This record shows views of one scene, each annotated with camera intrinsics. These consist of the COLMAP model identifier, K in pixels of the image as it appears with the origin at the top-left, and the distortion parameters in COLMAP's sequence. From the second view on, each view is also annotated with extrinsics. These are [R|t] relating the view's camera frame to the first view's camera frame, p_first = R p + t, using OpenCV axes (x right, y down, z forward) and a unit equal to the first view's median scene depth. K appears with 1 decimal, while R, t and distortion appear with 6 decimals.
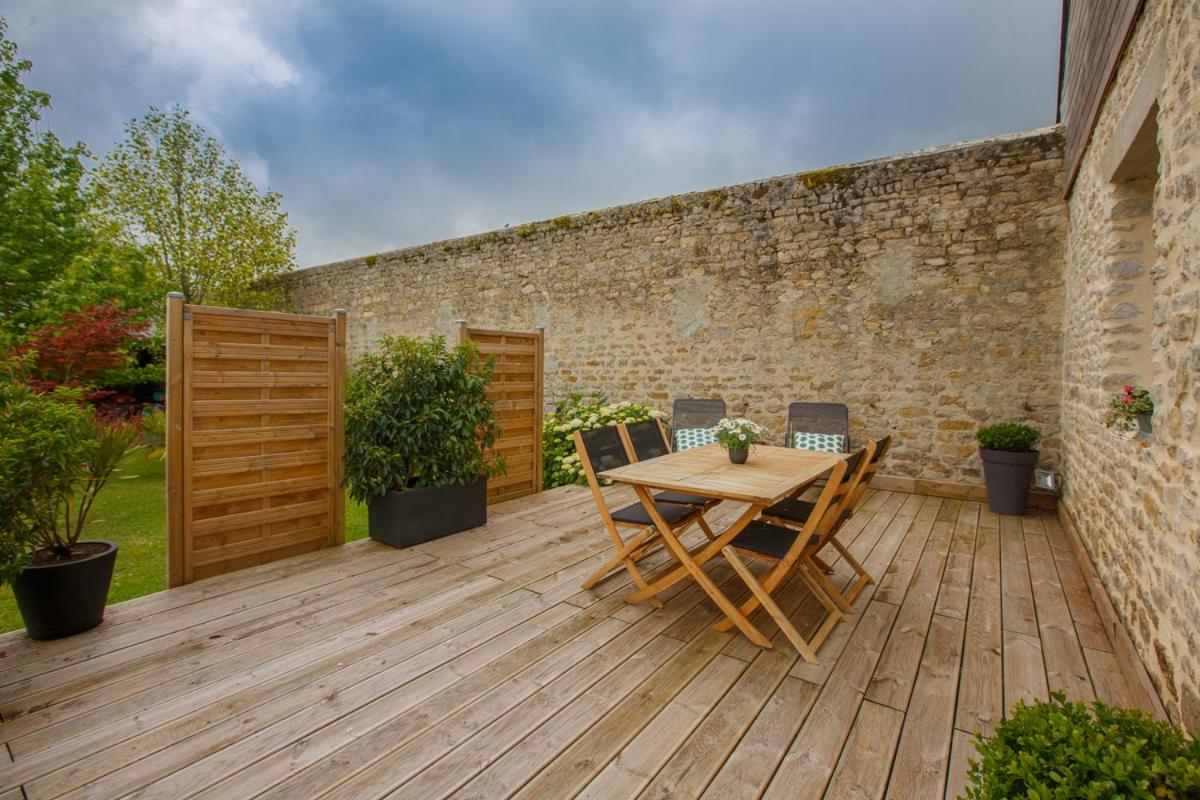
lens RADIAL K [[557.2, 0, 598.2], [0, 557.2, 396.7], [0, 0, 1]] dist [-0.027578, 0.008401]
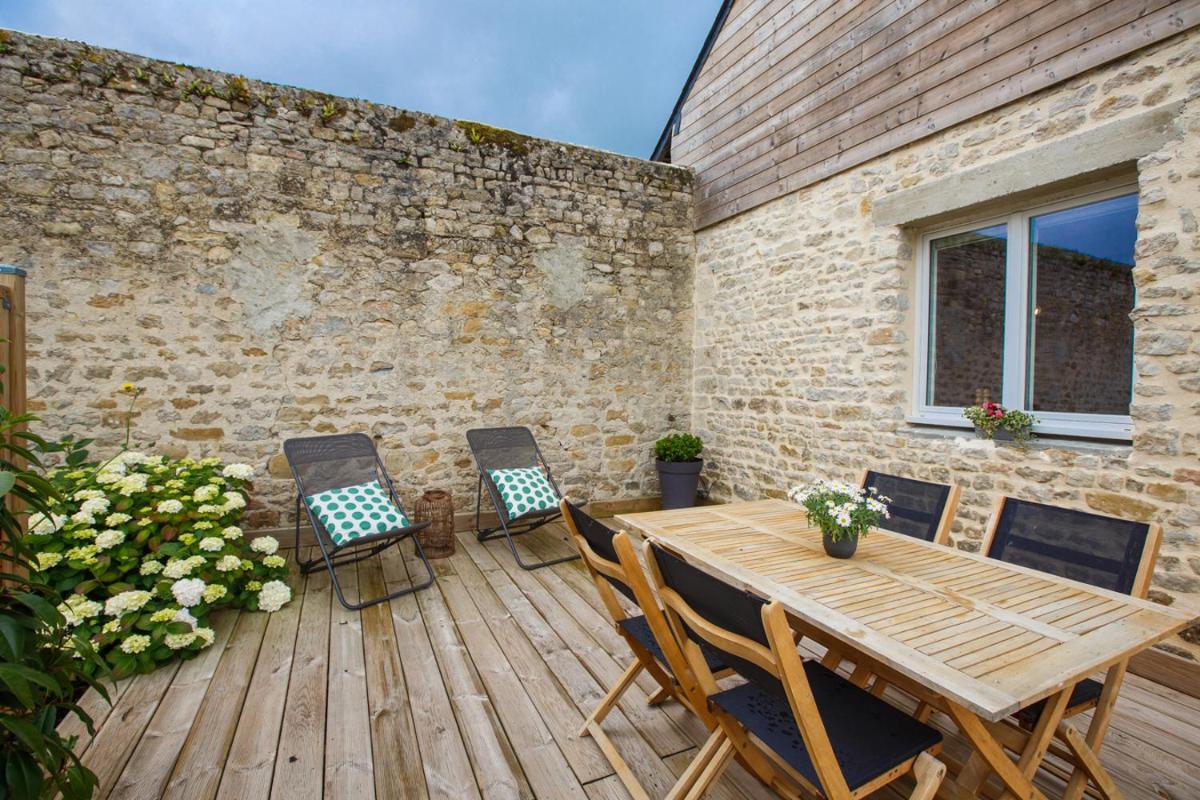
lens RADIAL K [[557.2, 0, 601.3], [0, 557.2, 396.0], [0, 0, 1]] dist [-0.027578, 0.008401]
pose [[0.490708, -0.032947, 0.870701, -0.192102], [0.041166, 0.999046, 0.014603, -0.036242], [-0.870351, 0.028678, 0.491596, 0.476067]]
